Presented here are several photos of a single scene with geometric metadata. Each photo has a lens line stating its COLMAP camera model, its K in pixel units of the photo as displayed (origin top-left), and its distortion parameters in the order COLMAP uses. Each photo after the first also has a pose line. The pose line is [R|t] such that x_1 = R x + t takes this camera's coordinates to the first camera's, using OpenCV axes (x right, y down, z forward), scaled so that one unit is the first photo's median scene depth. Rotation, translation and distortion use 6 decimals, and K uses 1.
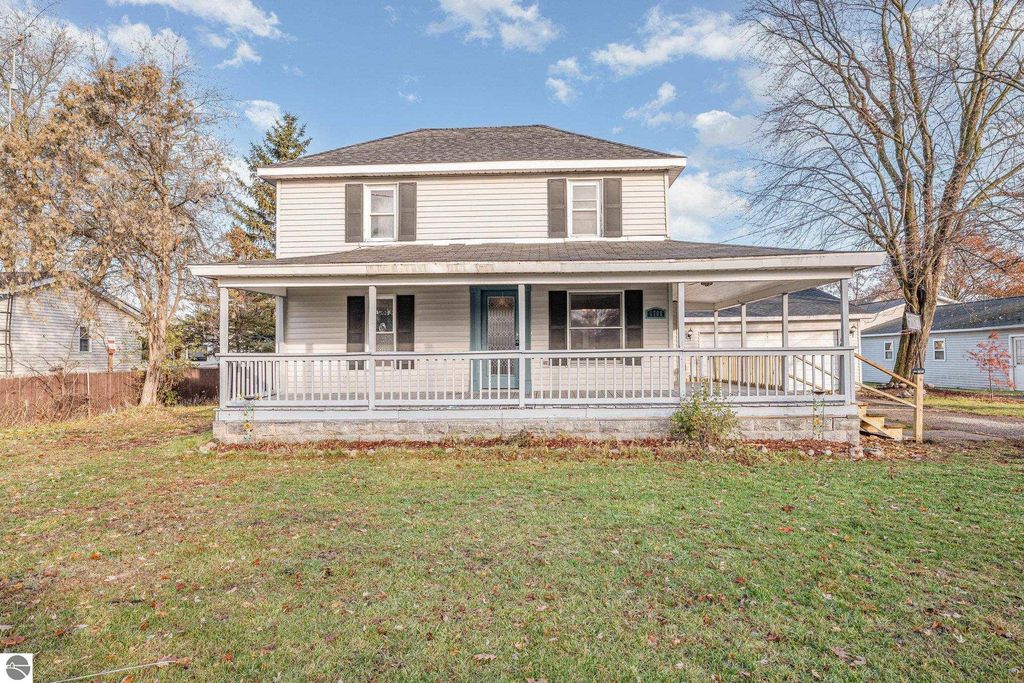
lens RADIAL K [[472.2, 0, 512.7], [0, 472.2, 331.8], [0, 0, 1]] dist [-0.000041, -0.000010]
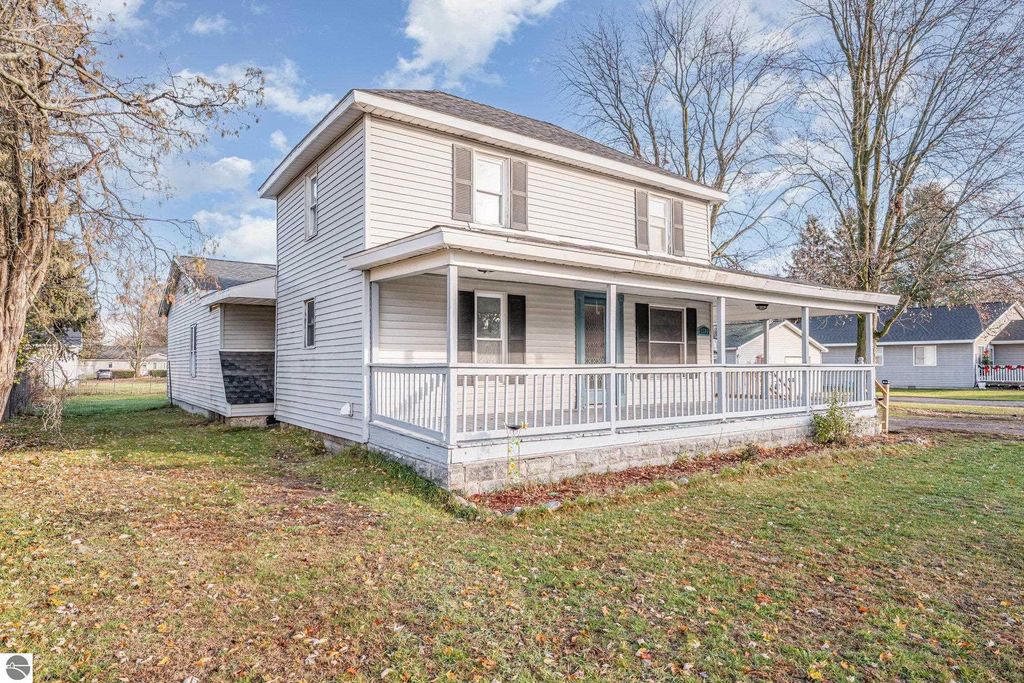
lens RADIAL K [[492.3, 0, 512.0], [0, 492.3, 341.5], [0, 0, 1]] dist [0.000471, 0.000133]
pose [[0.854338, 0.035201, 0.518525, -0.671525], [-0.030665, 0.999380, -0.017321, 0.018570], [-0.518813, -0.001103, 0.854887, 0.265420]]
